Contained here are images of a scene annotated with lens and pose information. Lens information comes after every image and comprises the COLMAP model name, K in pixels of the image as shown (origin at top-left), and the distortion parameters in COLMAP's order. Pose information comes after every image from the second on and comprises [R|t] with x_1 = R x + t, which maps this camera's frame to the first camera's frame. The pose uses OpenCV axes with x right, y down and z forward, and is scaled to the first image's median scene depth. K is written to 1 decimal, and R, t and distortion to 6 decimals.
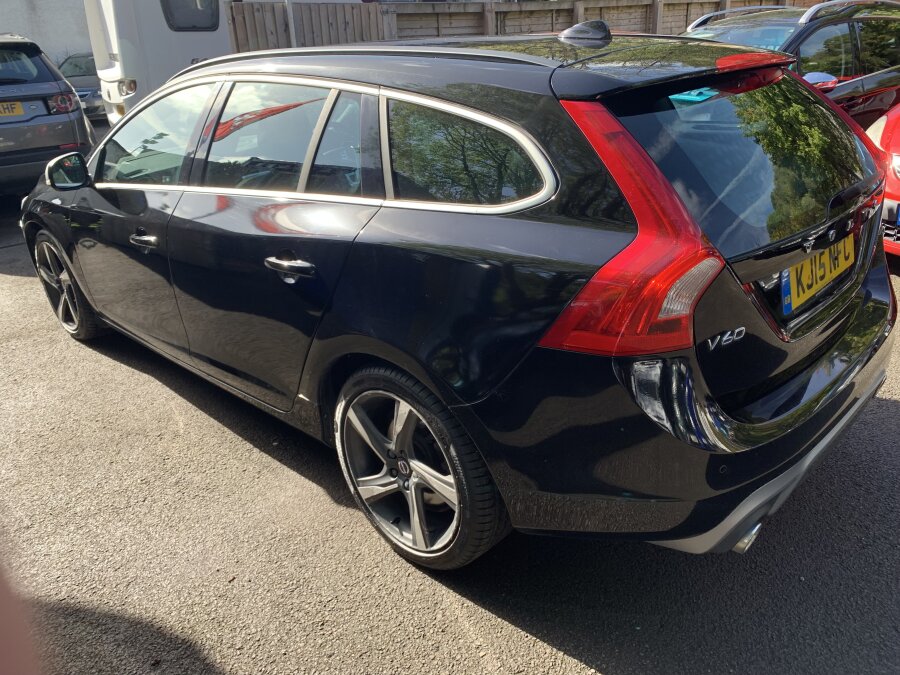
lens RADIAL K [[690.4, 0, 450.0], [0, 690.4, 337.5], [0, 0, 1]] dist [0.036383, -0.053783]
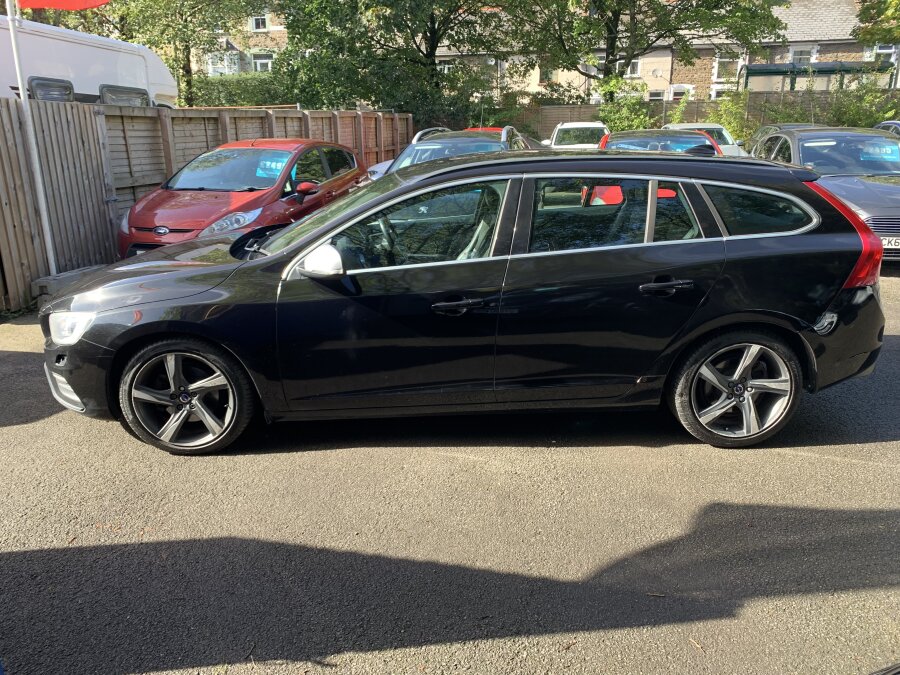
lens RADIAL K [[690.4, 0, 450.0], [0, 690.4, 337.5], [0, 0, 1]] dist [0.036383, -0.053783]
pose [[0.728145, -0.159338, 0.666646, -0.479516], [0.246729, 0.968337, -0.038043, -0.013946], [-0.639476, 0.192182, 0.744403, 0.038832]]
